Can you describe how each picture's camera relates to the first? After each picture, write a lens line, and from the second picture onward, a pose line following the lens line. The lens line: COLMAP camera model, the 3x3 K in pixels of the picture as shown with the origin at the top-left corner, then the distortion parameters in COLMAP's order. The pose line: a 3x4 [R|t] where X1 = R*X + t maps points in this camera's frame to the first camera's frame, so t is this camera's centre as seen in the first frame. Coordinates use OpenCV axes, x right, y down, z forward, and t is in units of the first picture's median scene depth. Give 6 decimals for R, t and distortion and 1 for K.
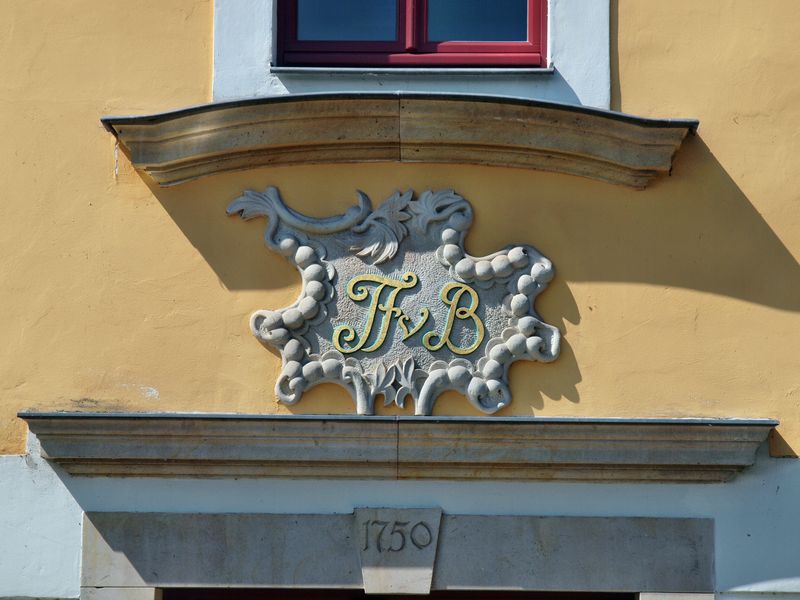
lens RADIAL K [[2772.0, 0, 400.0], [0, 2772.0, 300.0], [0, 0, 1]] dist [0.178999, 1.299546]
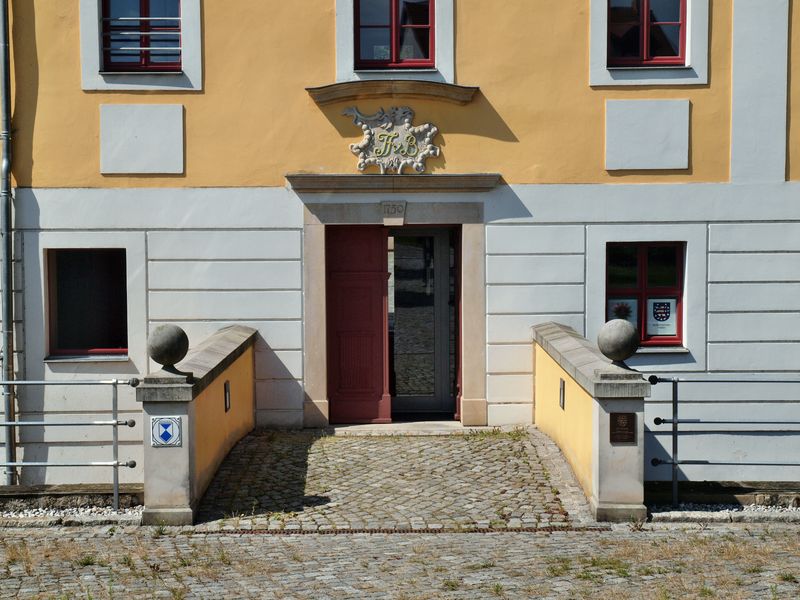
lens RADIAL K [[957.1, 0, 400.0], [0, 957.1, 300.0], [0, 0, 1]] dist [-0.007129, 0.001216]
pose [[0.999812, -0.016681, 0.009884, -0.006314], [0.014614, 0.983322, 0.181285, -0.019965], [-0.012743, -0.181106, 0.983381, -0.199434]]
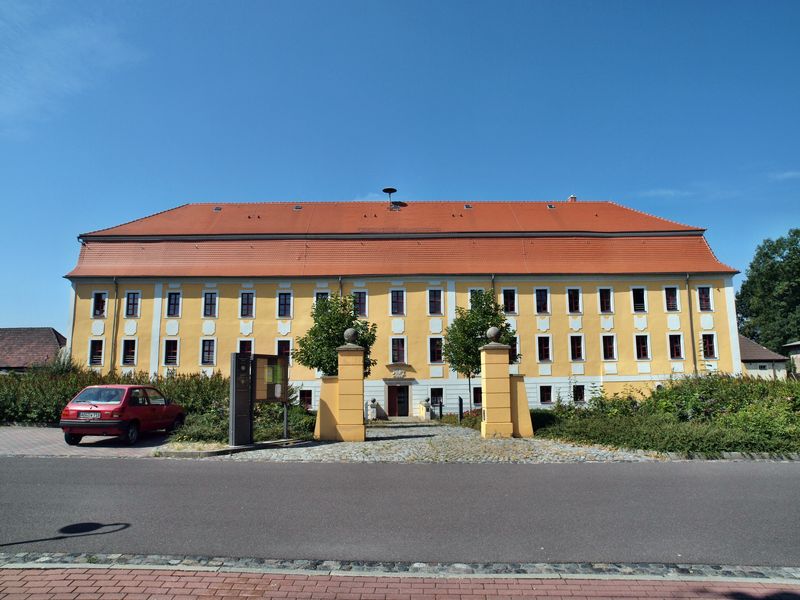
lens RADIAL K [[569.8, 0, 400.0], [0, 569.8, 300.0], [0, 0, 1]] dist [-0.056625, 0.005939]
pose [[0.999536, -0.016243, 0.025763, -0.094861], [0.016946, 0.999484, -0.027305, -0.464809], [-0.025306, 0.027729, 0.999295, -3.646266]]
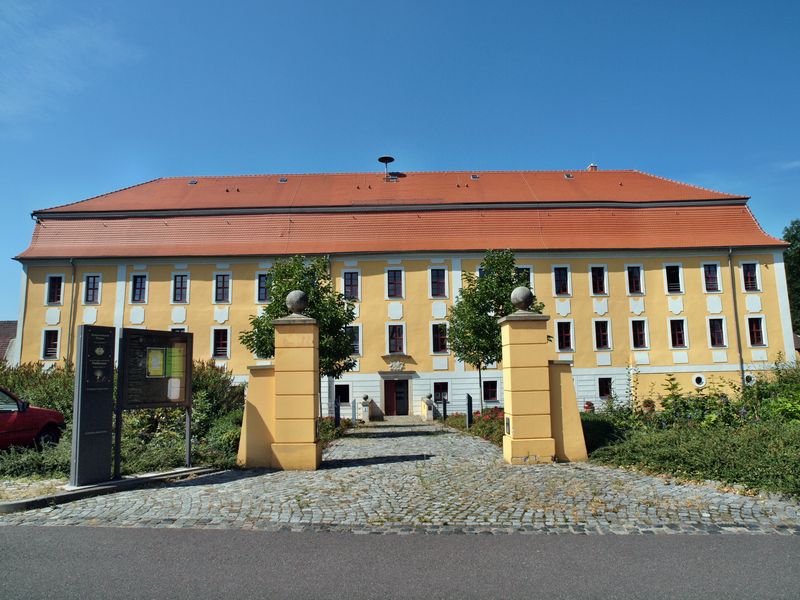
lens RADIAL K [[569.8, 0, 400.0], [0, 569.8, 300.0], [0, 0, 1]] dist [-0.056625, 0.005939]
pose [[0.999580, -0.025112, 0.014446, -0.018776], [0.025360, 0.999529, -0.017292, -0.386915], [-0.014005, 0.017651, 0.999746, -3.019486]]
